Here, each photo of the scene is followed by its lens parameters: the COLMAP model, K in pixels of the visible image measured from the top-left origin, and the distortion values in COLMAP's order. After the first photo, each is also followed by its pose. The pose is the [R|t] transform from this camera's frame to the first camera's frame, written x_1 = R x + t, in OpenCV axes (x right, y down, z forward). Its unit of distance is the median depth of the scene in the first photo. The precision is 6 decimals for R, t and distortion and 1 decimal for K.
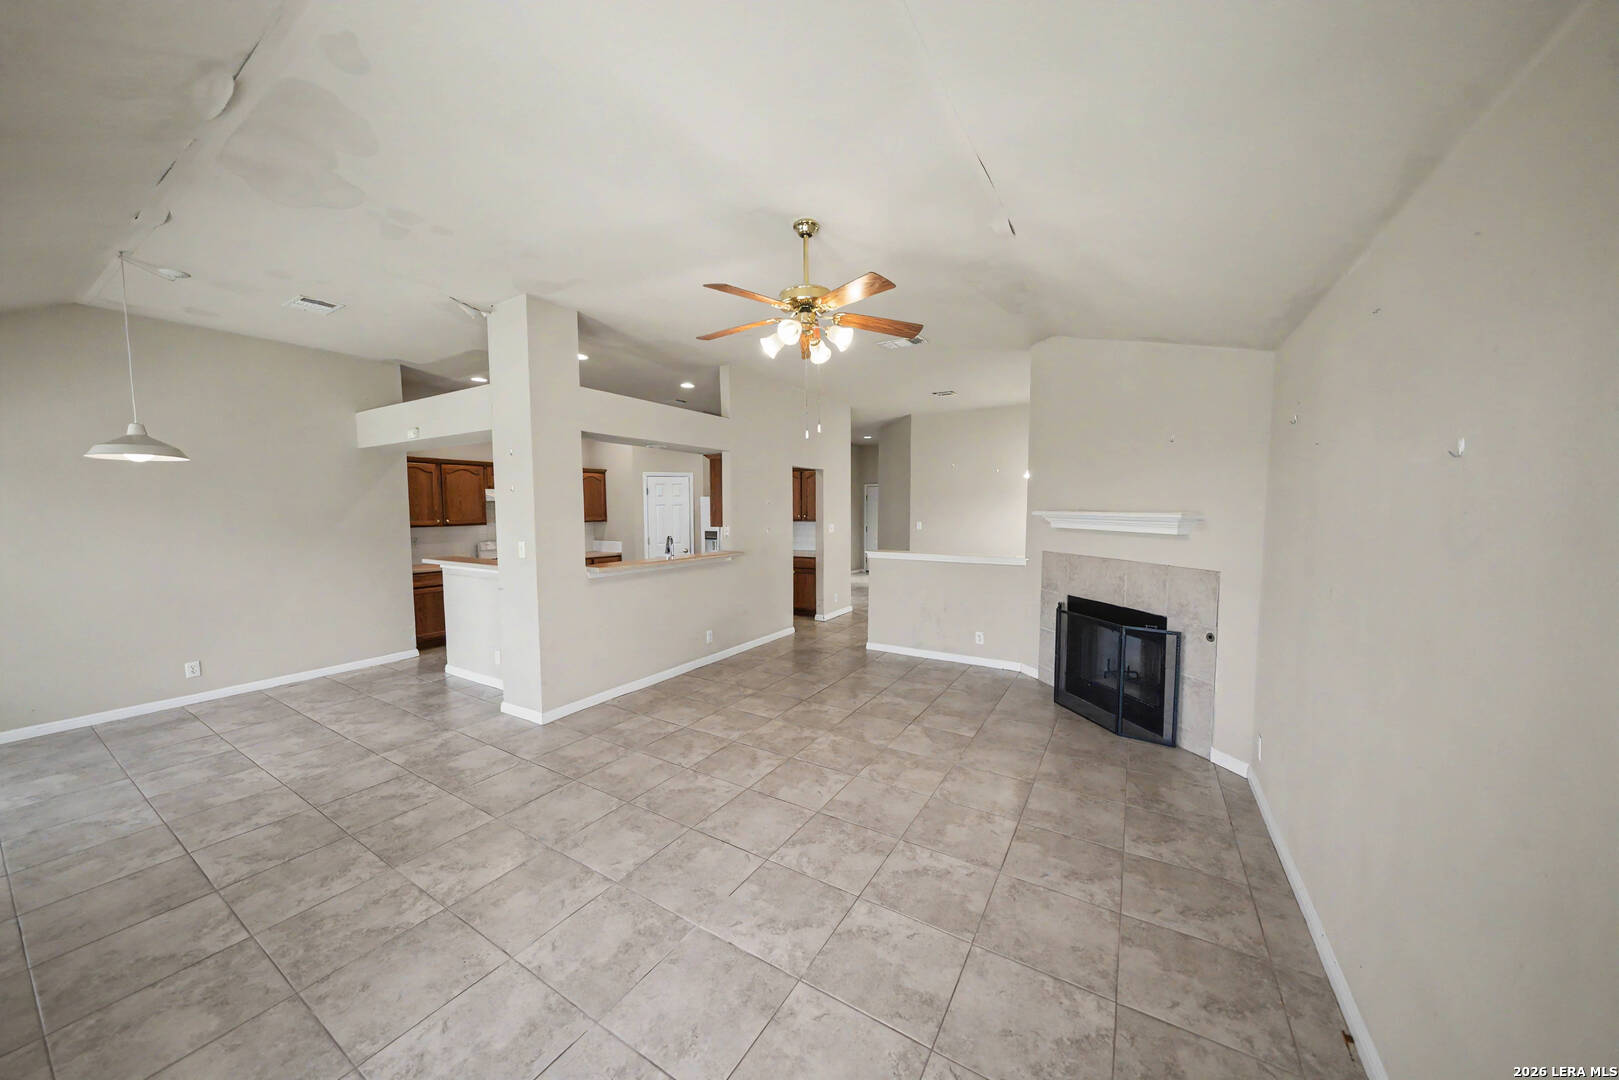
lens RADIAL K [[547.8, 0, 800.8], [0, 547.8, 544.6], [0, 0, 1]] dist [-0.002119, 0.000081]
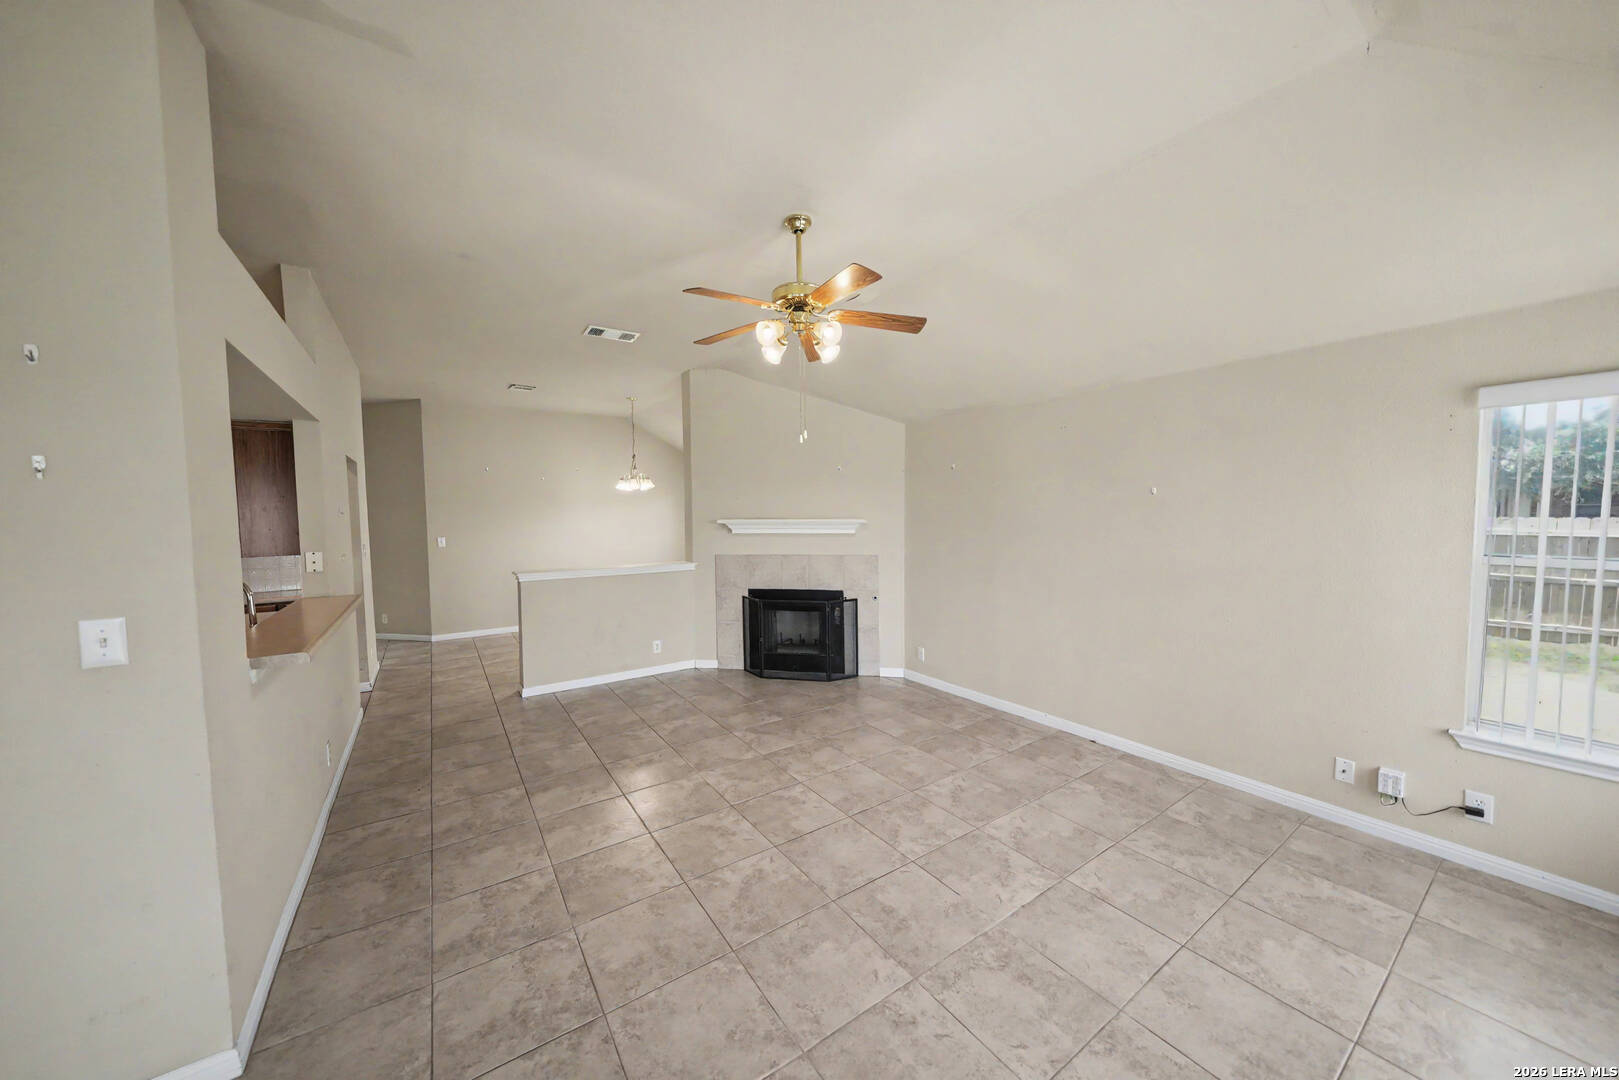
lens RADIAL K [[547.8, 0, 801.1], [0, 547.8, 531.2], [0, 0, 1]] dist [-0.002119, 0.000081]
pose [[0.412063, -0.029187, 0.910688, -0.699971], [0.069640, 0.997572, 0.000461, -0.033848], [-0.908490, 0.063230, 0.413095, 0.484065]]
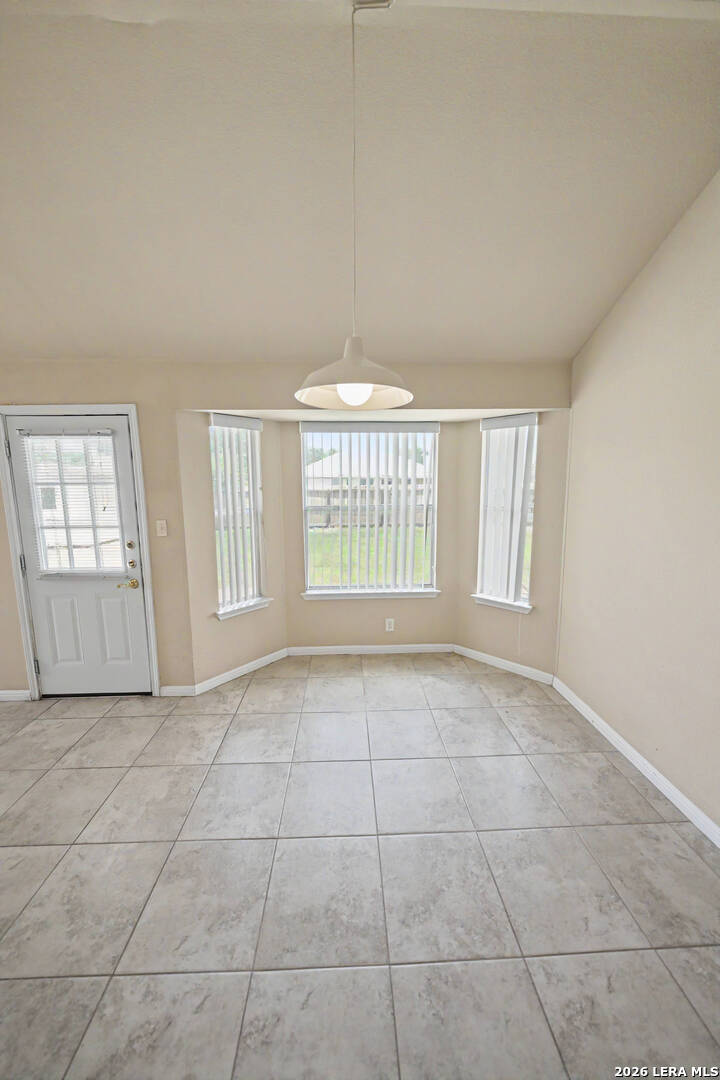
lens RADIAL K [[365.4, 0, 355.5], [0, 365.4, 533.6], [0, 0, 1]] dist [-0.002119, 0.000081]
pose [[-0.831456, 0.090877, -0.548108, -0.836214], [-0.025521, 0.979244, 0.201074, -0.082420], [0.555004, 0.181172, -0.811879, 1.156605]]
